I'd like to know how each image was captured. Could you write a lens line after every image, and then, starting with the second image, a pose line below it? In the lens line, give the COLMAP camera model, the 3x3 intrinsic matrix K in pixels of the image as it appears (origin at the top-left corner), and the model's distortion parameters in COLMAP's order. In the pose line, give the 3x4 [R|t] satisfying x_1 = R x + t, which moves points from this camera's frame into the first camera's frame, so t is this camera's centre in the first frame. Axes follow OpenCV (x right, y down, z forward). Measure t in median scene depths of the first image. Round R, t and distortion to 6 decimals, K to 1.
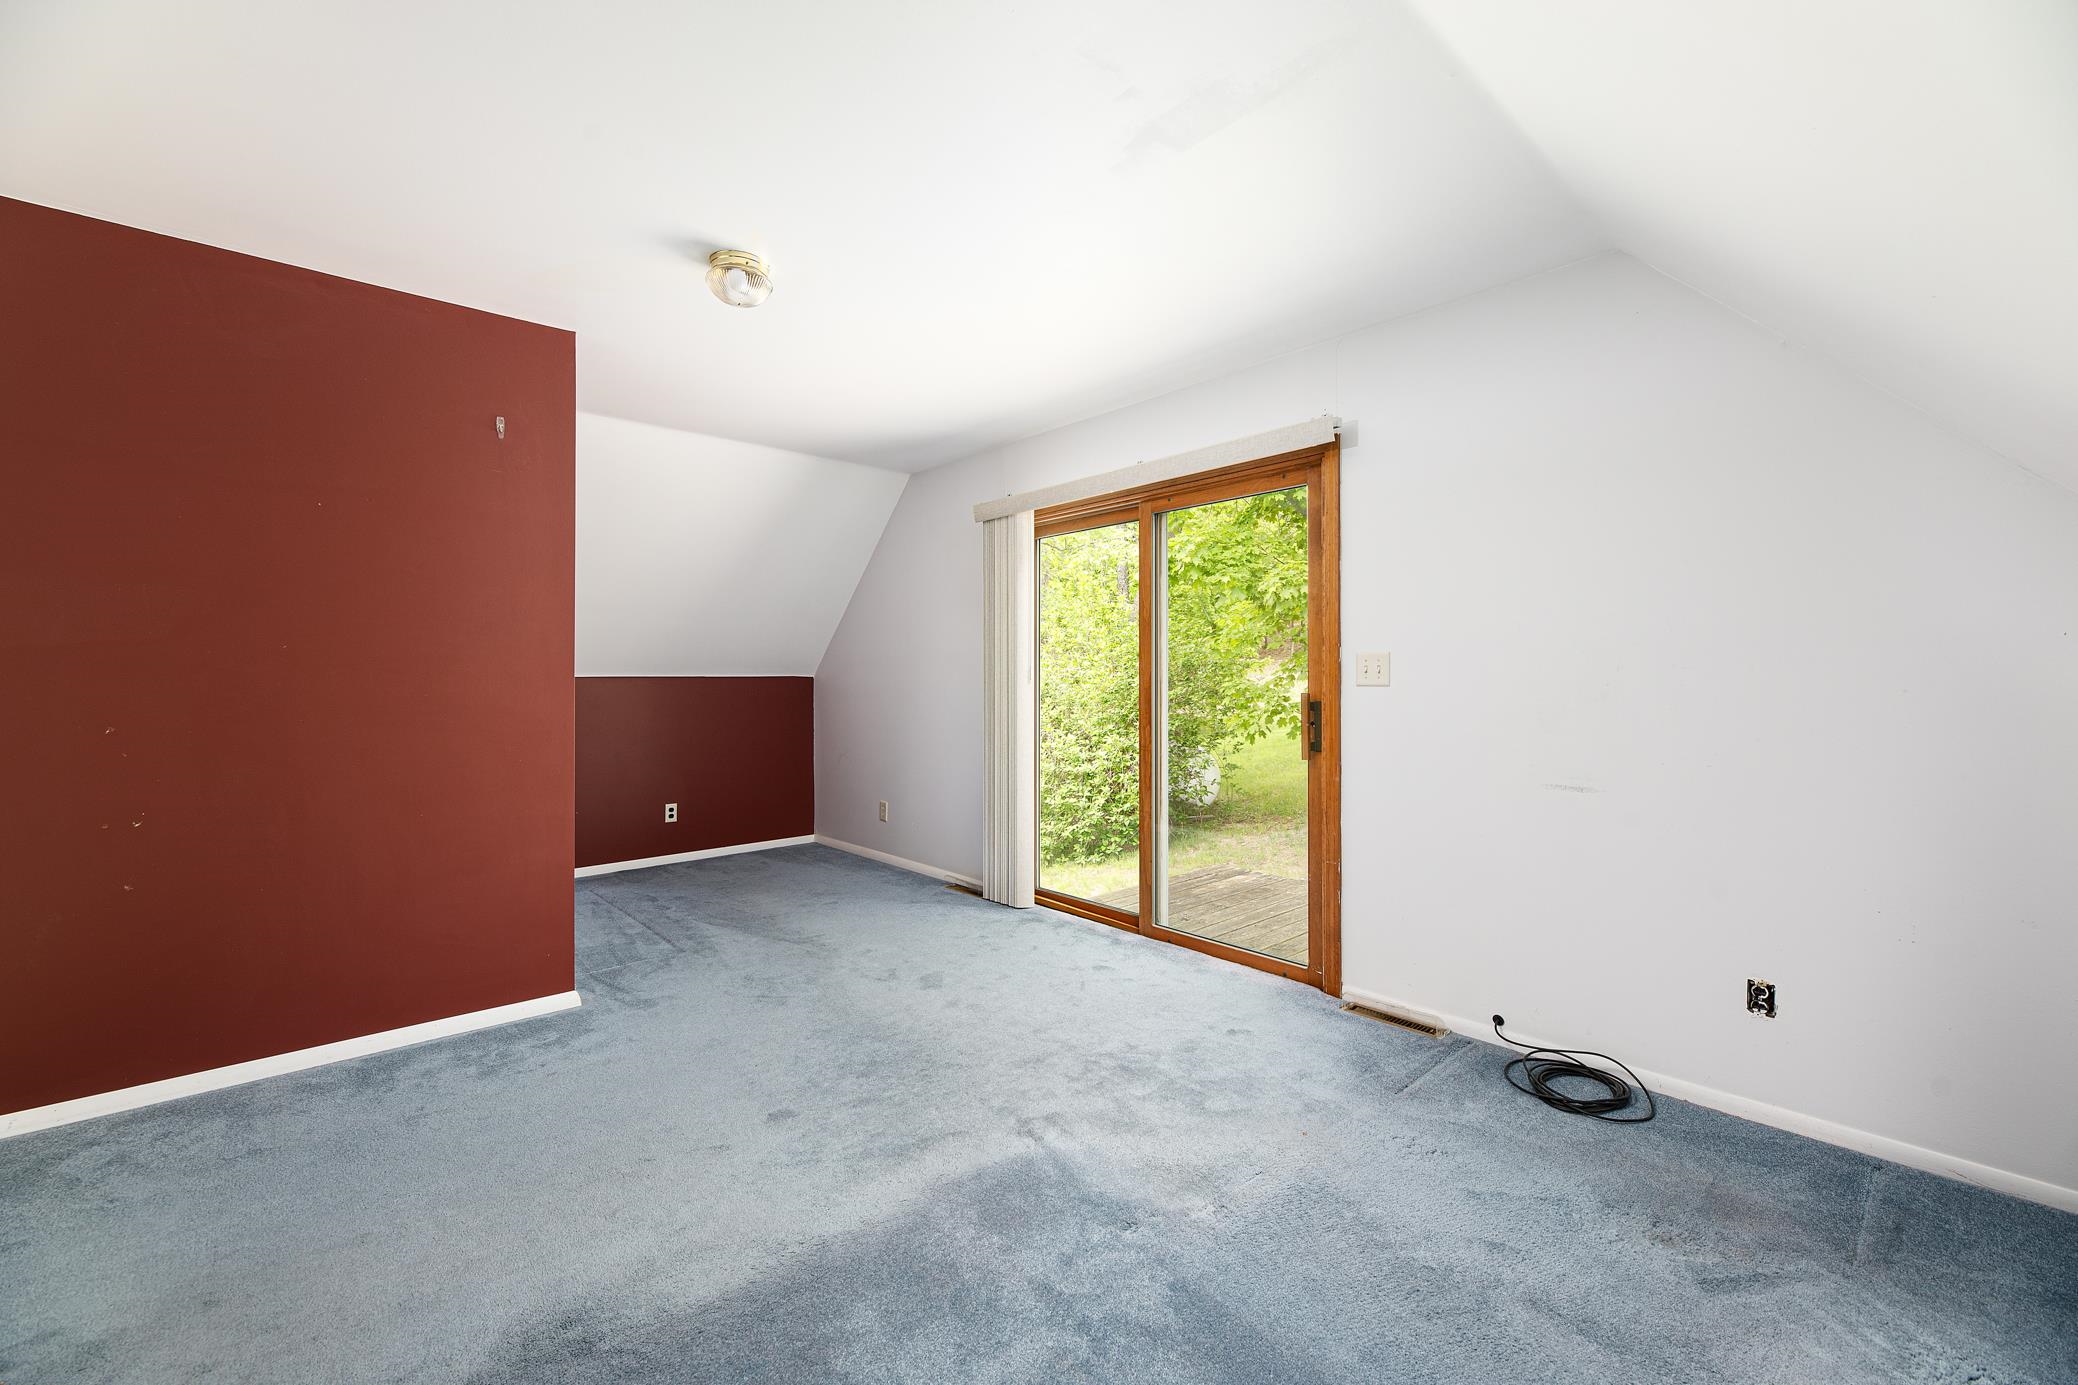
lens RADIAL K [[839.5, 0, 1047.2], [0, 839.5, 676.0], [0, 0, 1]] dist [0.001292, -0.000132]
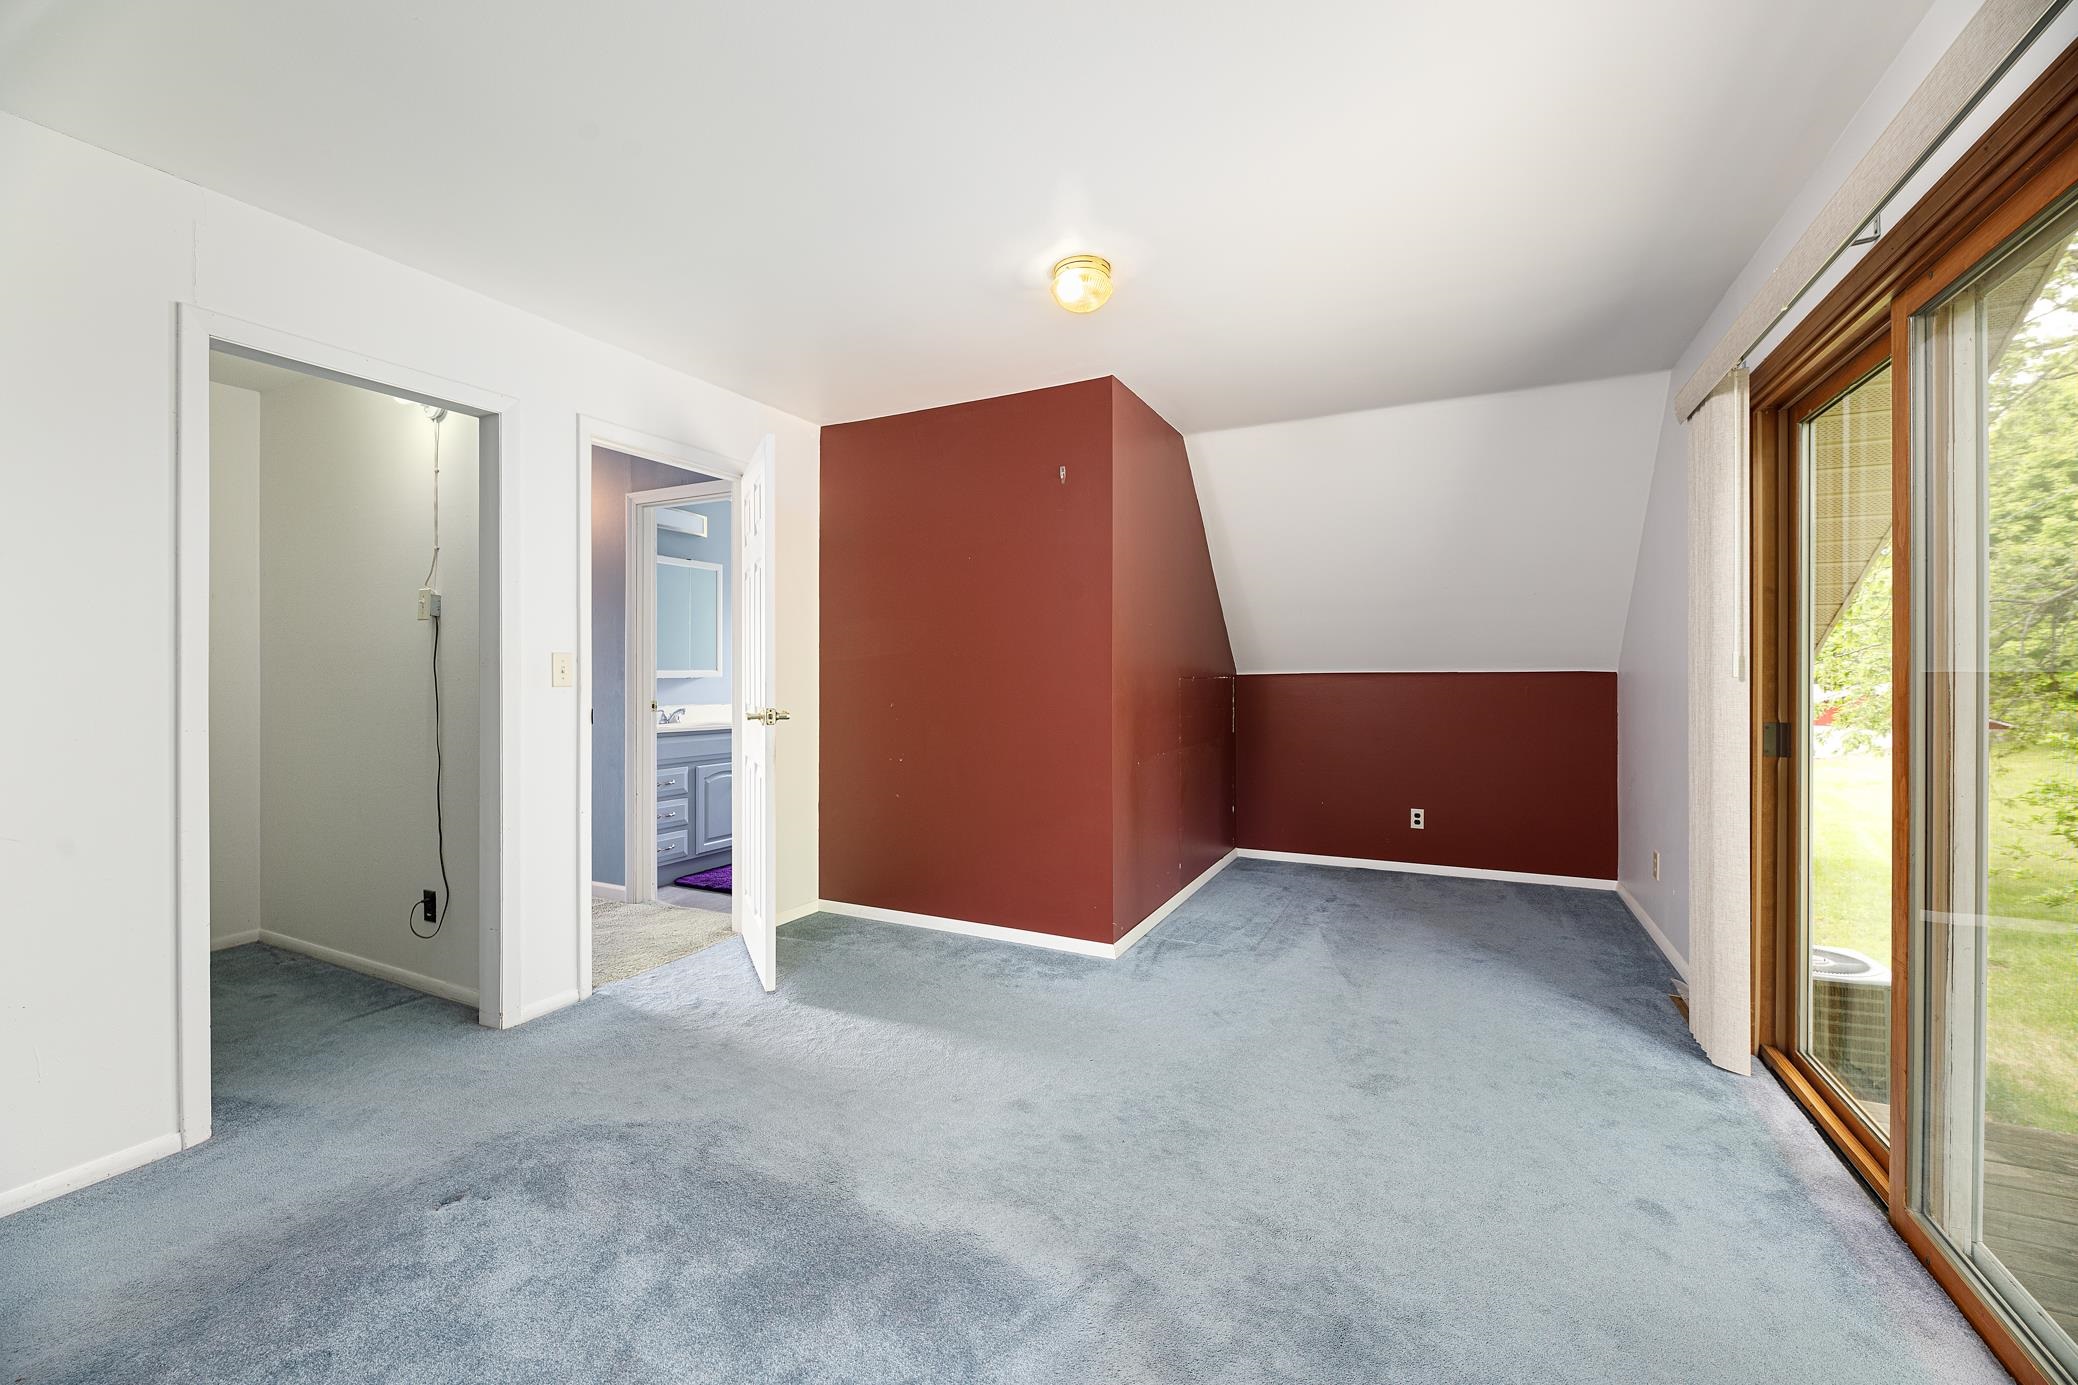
lens RADIAL K [[839.5, 0, 1047.2], [0, 839.5, 676.0], [0, 0, 1]] dist [0.001292, -0.000132]
pose [[0.363005, 0.000608, -0.931787, 0.427546], [0.004966, 0.999984, 0.002587, 0.000060], [0.931774, -0.005567, 0.362996, 0.439857]]
